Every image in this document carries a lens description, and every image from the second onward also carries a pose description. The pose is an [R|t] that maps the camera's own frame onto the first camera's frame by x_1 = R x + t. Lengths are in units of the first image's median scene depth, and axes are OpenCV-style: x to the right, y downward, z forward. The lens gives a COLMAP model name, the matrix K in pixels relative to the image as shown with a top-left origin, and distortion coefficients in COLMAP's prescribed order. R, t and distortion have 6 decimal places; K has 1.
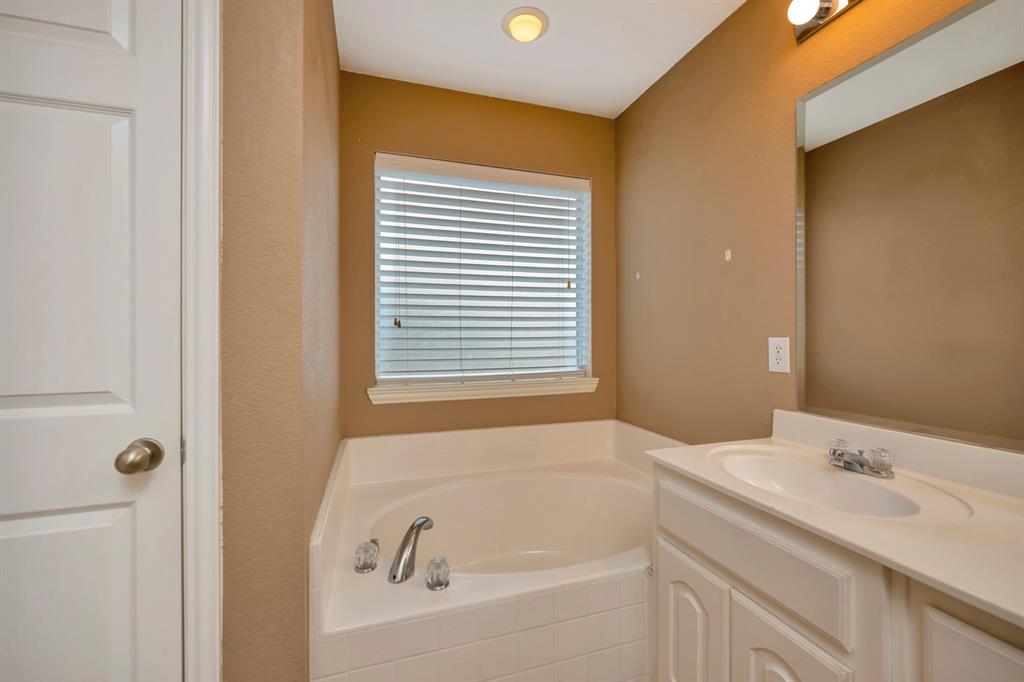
lens RADIAL K [[414.5, 0, 513.3], [0, 414.5, 333.3], [0, 0, 1]] dist [0.001700, 0.000012]
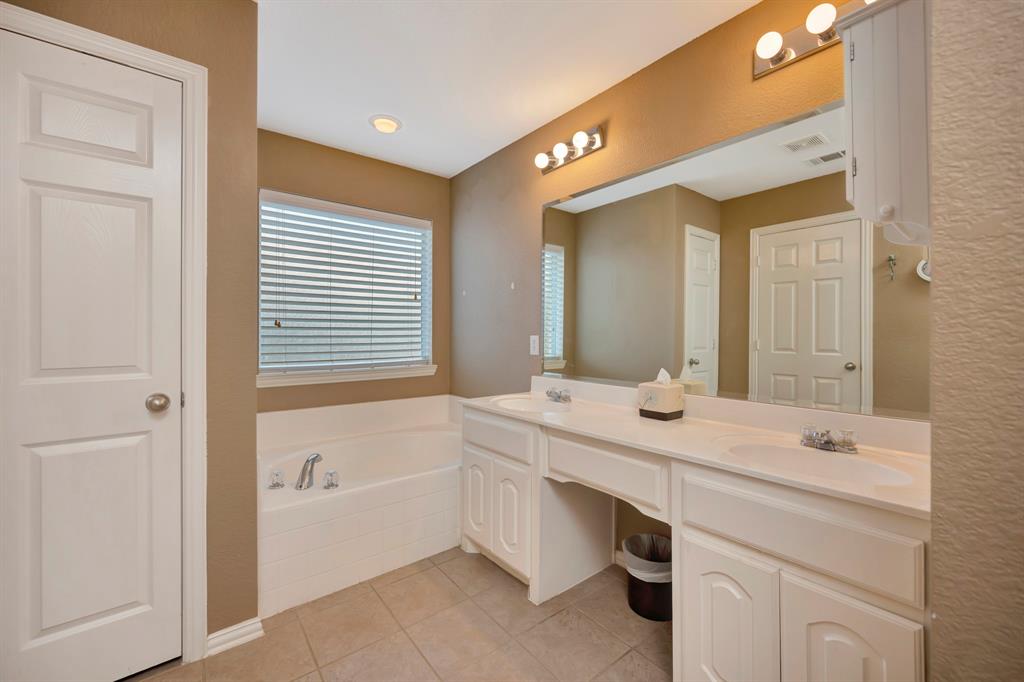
lens RADIAL K [[414.5, 0, 513.3], [0, 414.5, 333.3], [0, 0, 1]] dist [0.001700, 0.000012]
pose [[0.935727, 0.004333, 0.352698, -0.050759], [-0.004395, 0.999990, -0.000626, 0.001764], [-0.352697, -0.000964, 0.935737, -0.434398]]
